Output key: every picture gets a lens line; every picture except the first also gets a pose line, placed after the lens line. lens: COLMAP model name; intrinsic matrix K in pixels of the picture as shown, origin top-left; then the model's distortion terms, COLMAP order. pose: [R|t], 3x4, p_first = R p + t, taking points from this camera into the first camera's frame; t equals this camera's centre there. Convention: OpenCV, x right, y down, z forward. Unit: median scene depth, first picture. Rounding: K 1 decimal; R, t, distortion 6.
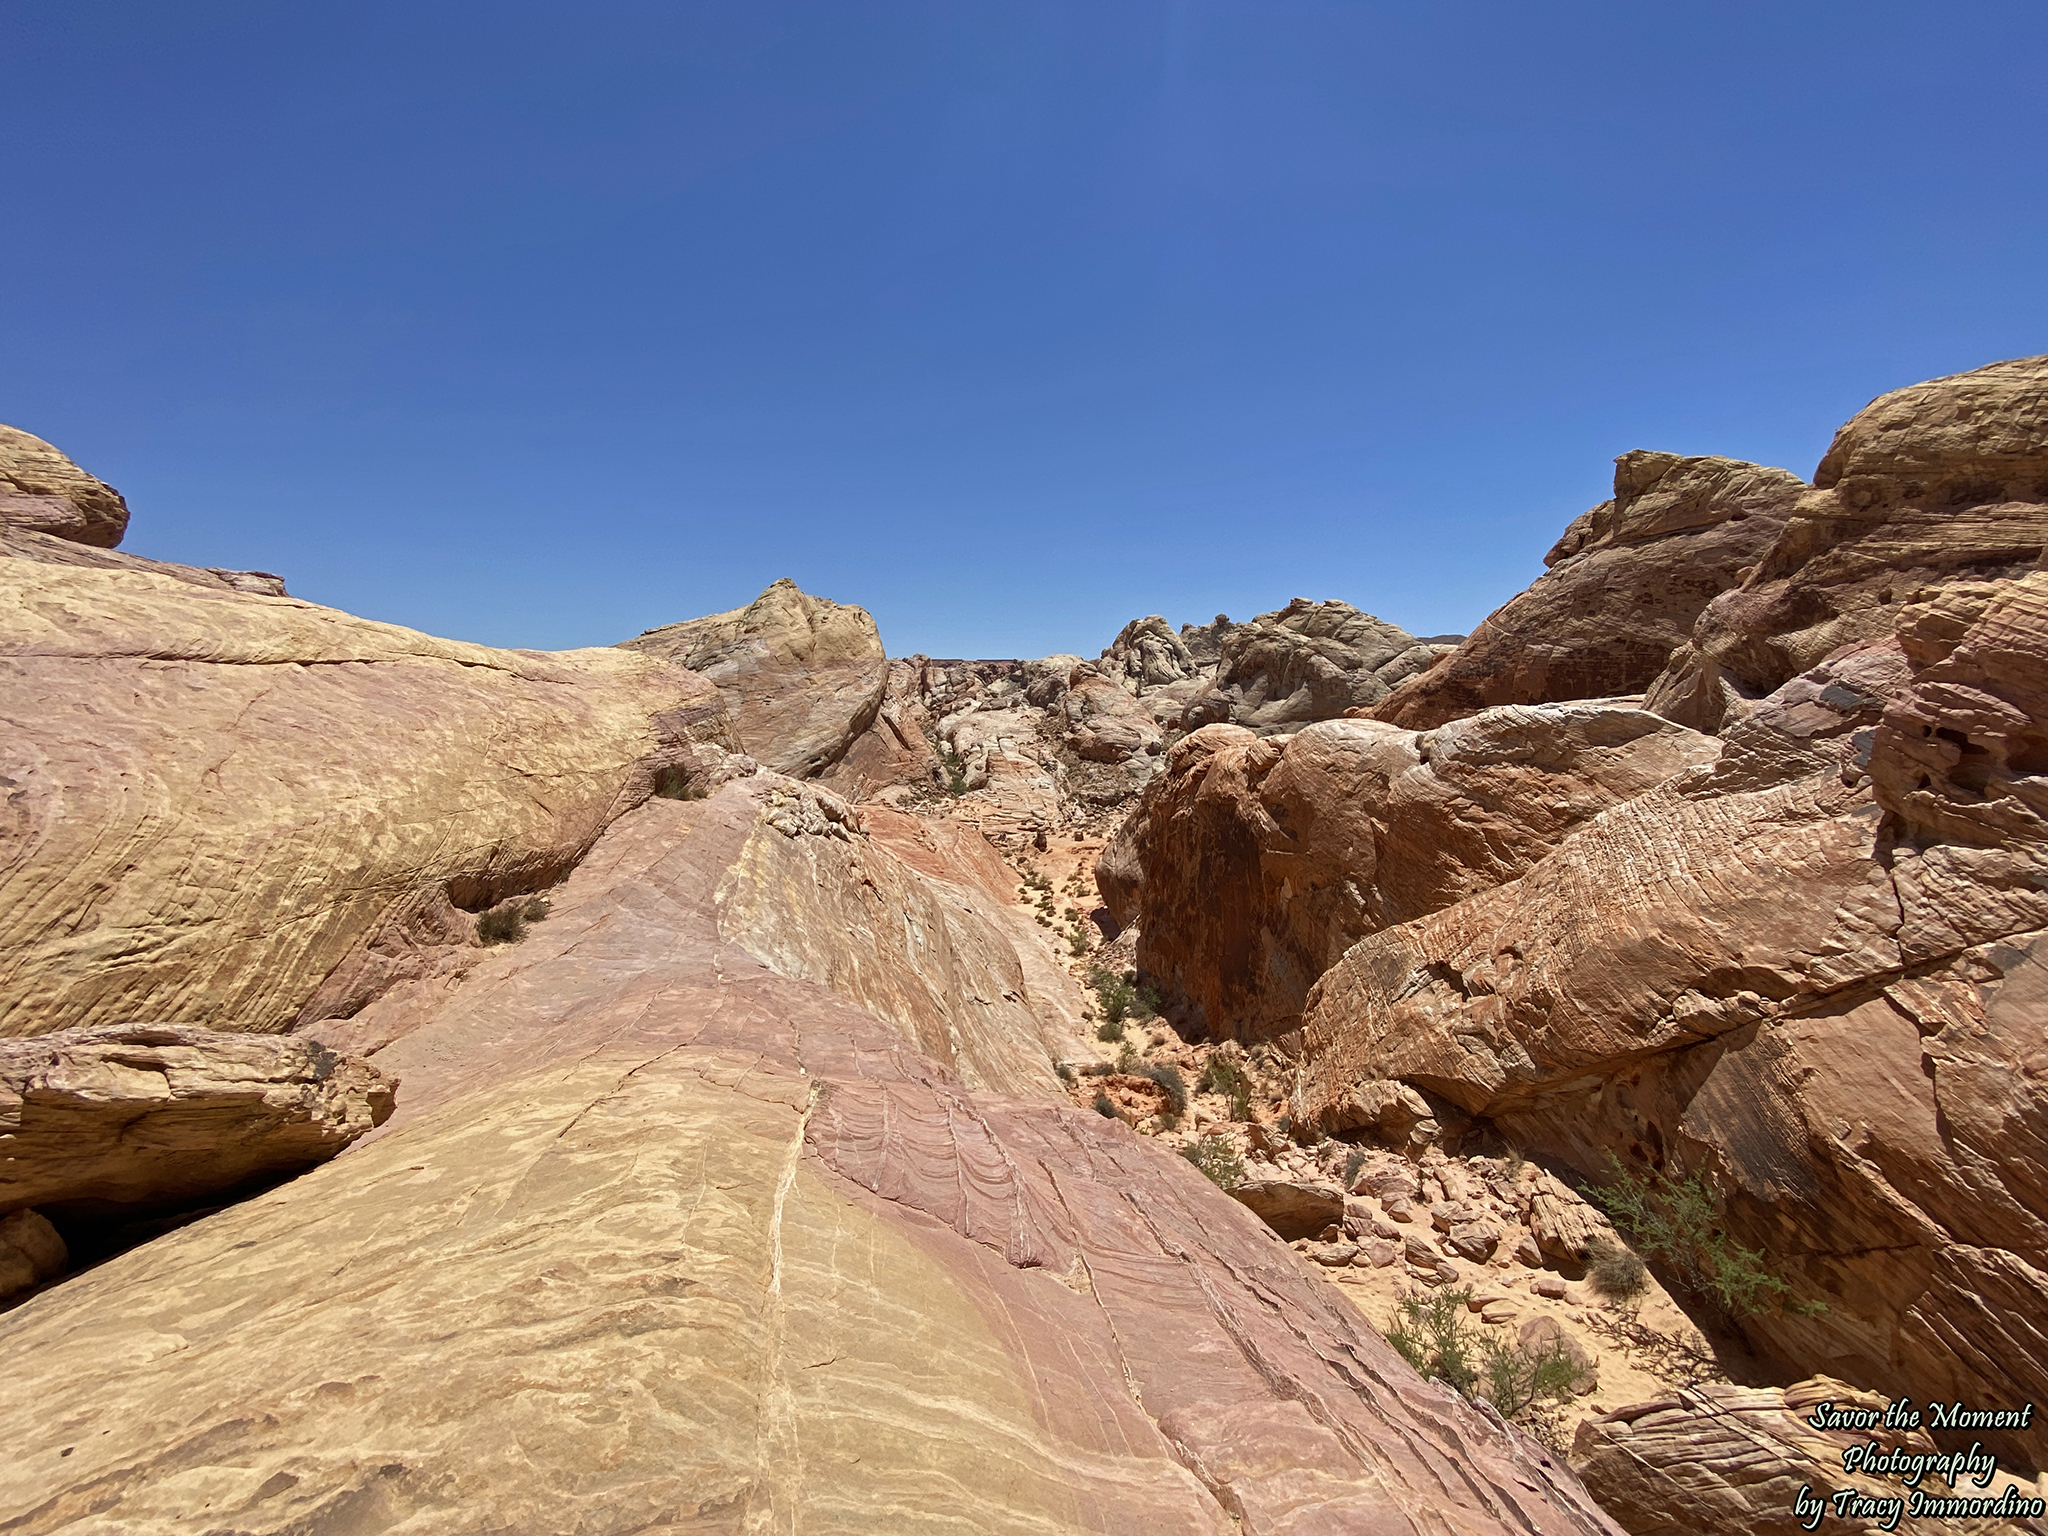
lens RADIAL K [[811.5, 0, 1015.7], [0, 811.5, 773.7], [0, 0, 1]] dist [0.001099, -0.000121]
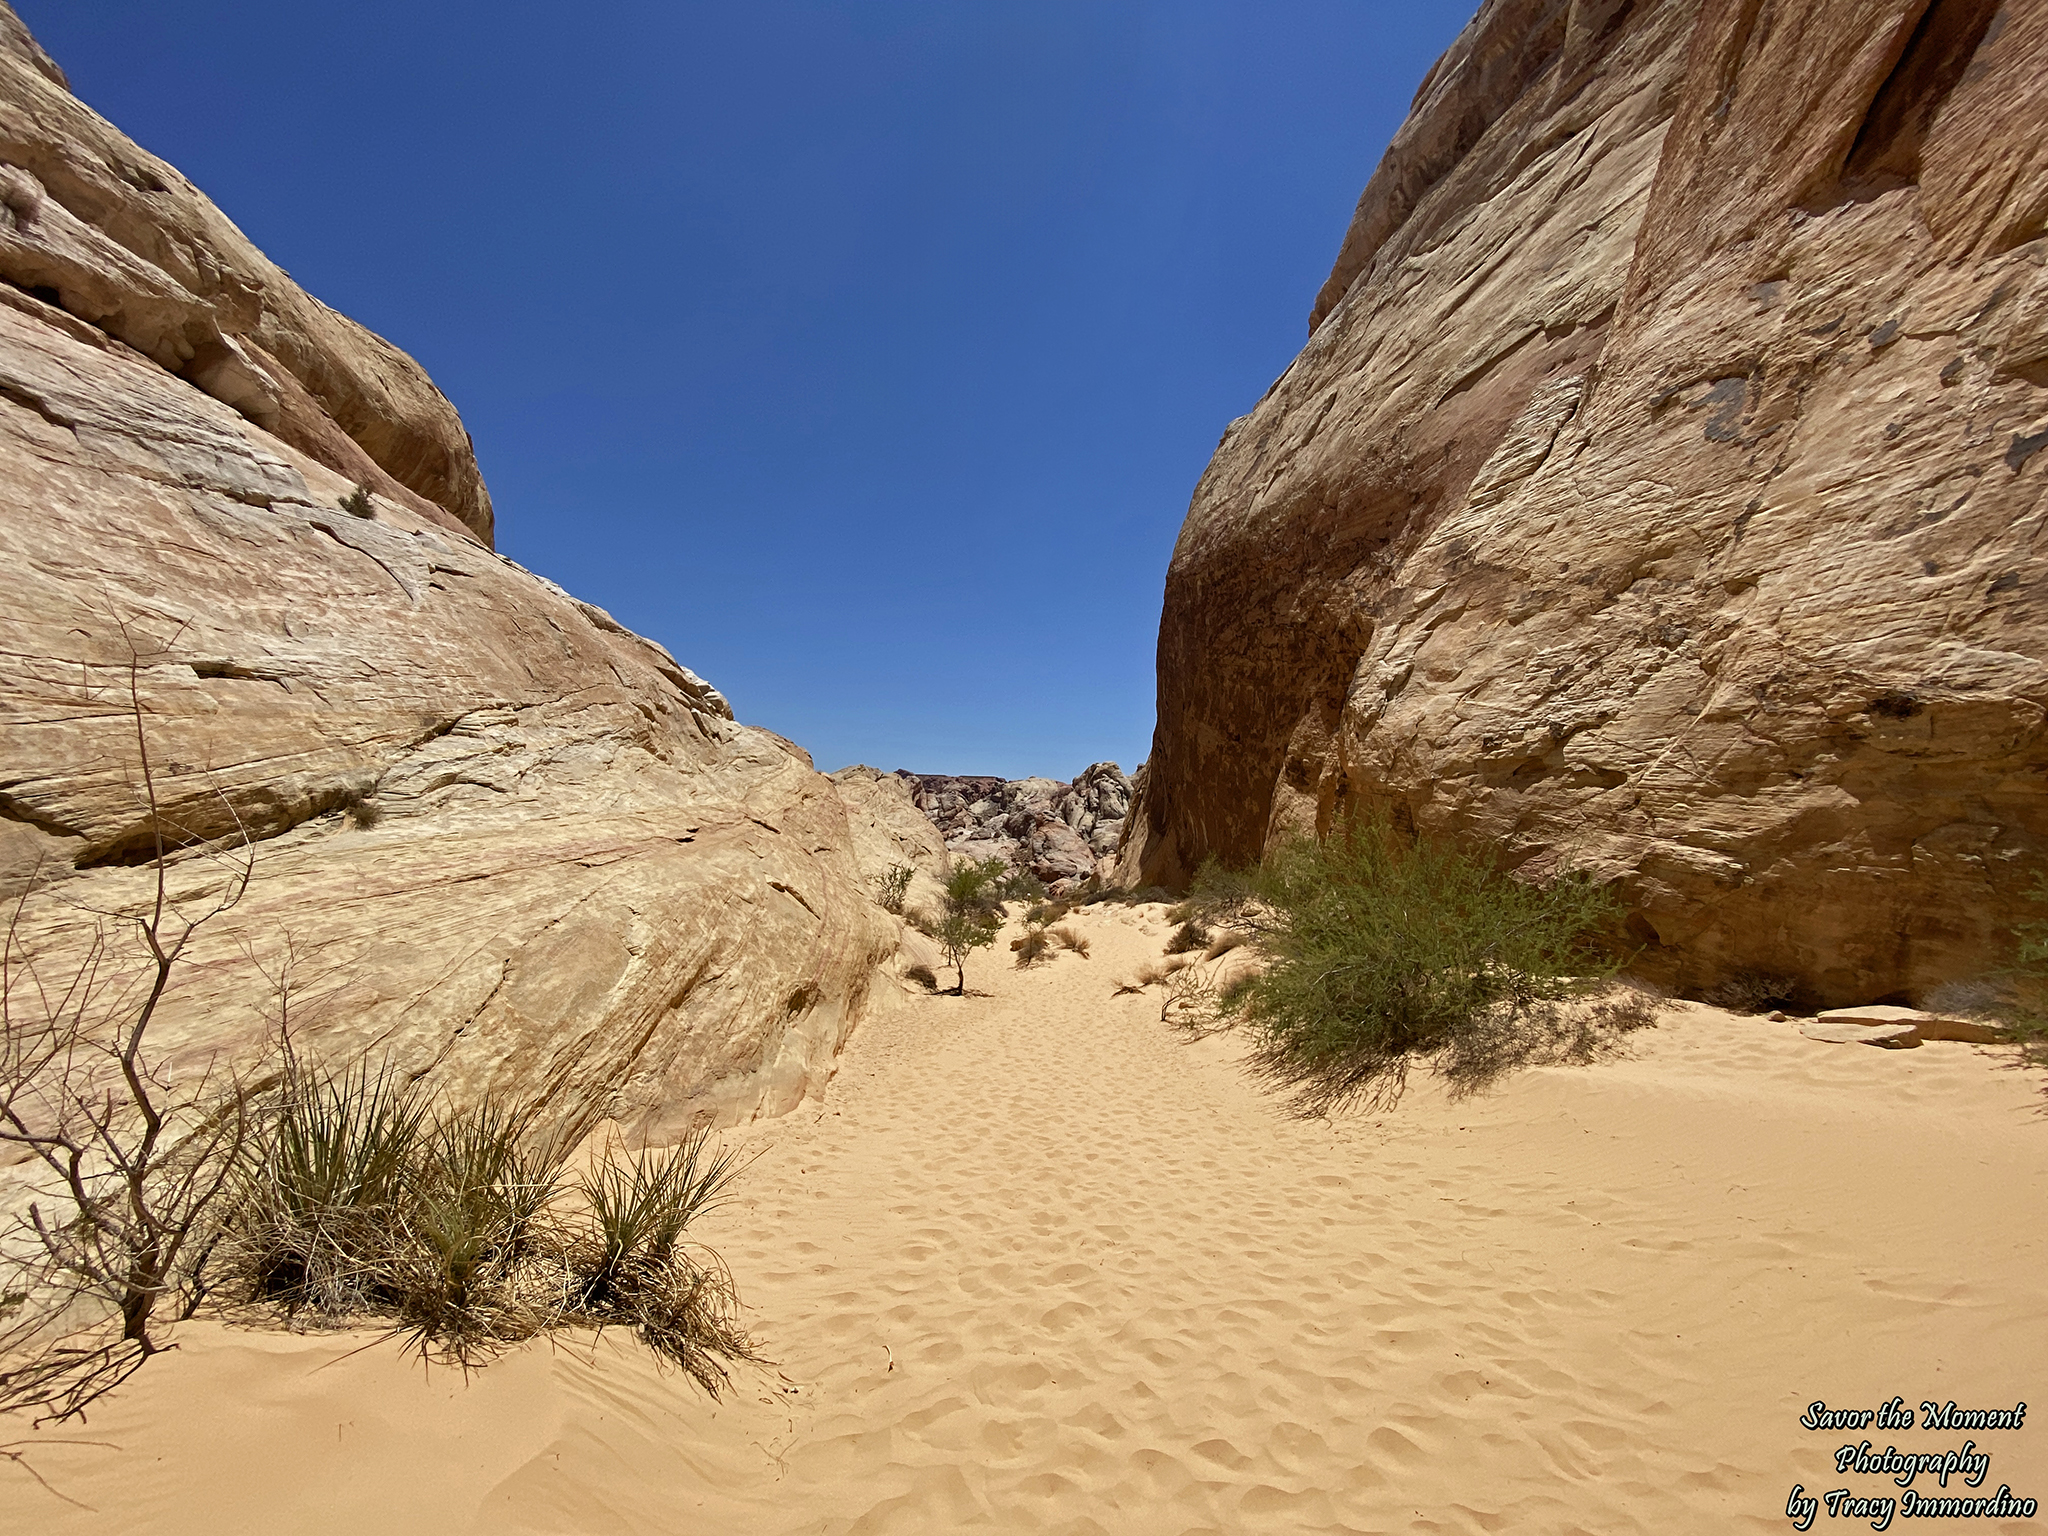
lens RADIAL K [[811.5, 0, 1022.2], [0, 811.5, 768.3], [0, 0, 1]] dist [0.001099, -0.000121]
pose [[0.998926, 0.032807, 0.032716, -0.011403], [-0.027813, 0.989350, -0.142876, -0.008313], [-0.037055, 0.141813, 0.989200, -0.624261]]
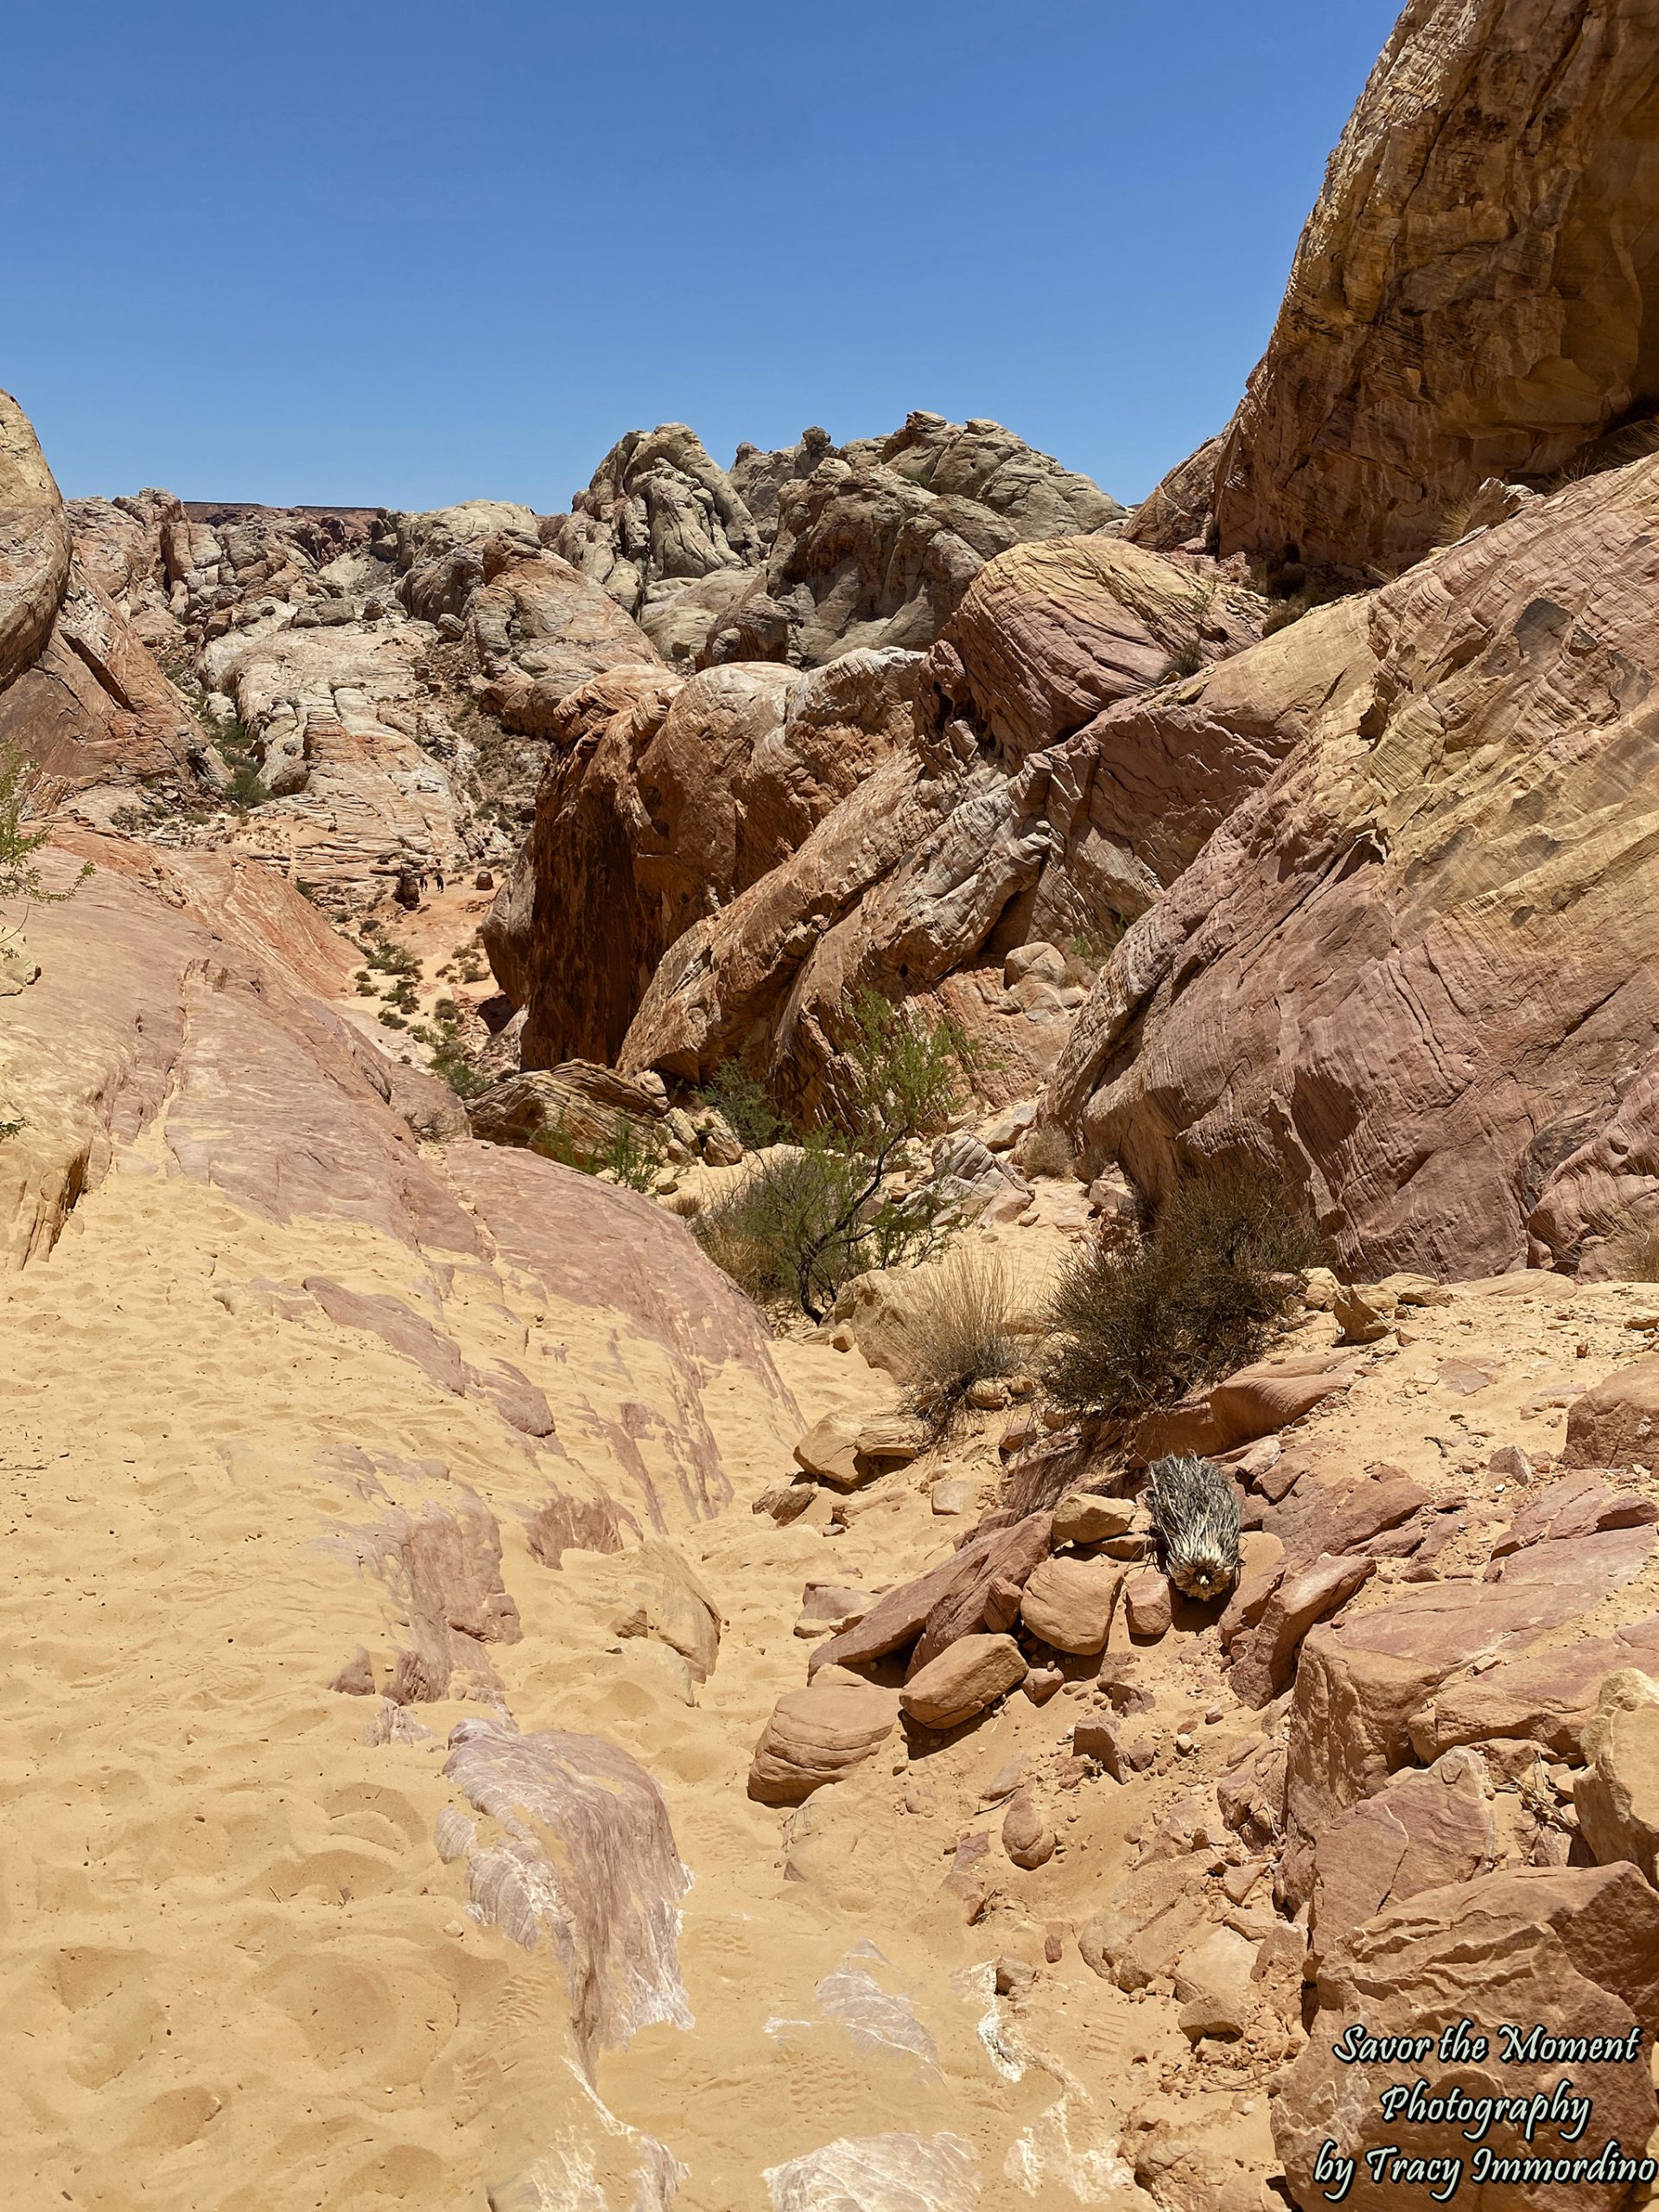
lens RADIAL K [[1676.2, 0, 846.2], [0, 1676.2, 1115.7], [0, 0, 1]] dist [0.002390, -0.017629]
pose [[0.968014, -0.052495, 0.245342, 0.020394], [0.001573, 0.979117, 0.203292, 0.003742], [-0.250890, -0.196403, 0.947882, -0.082503]]
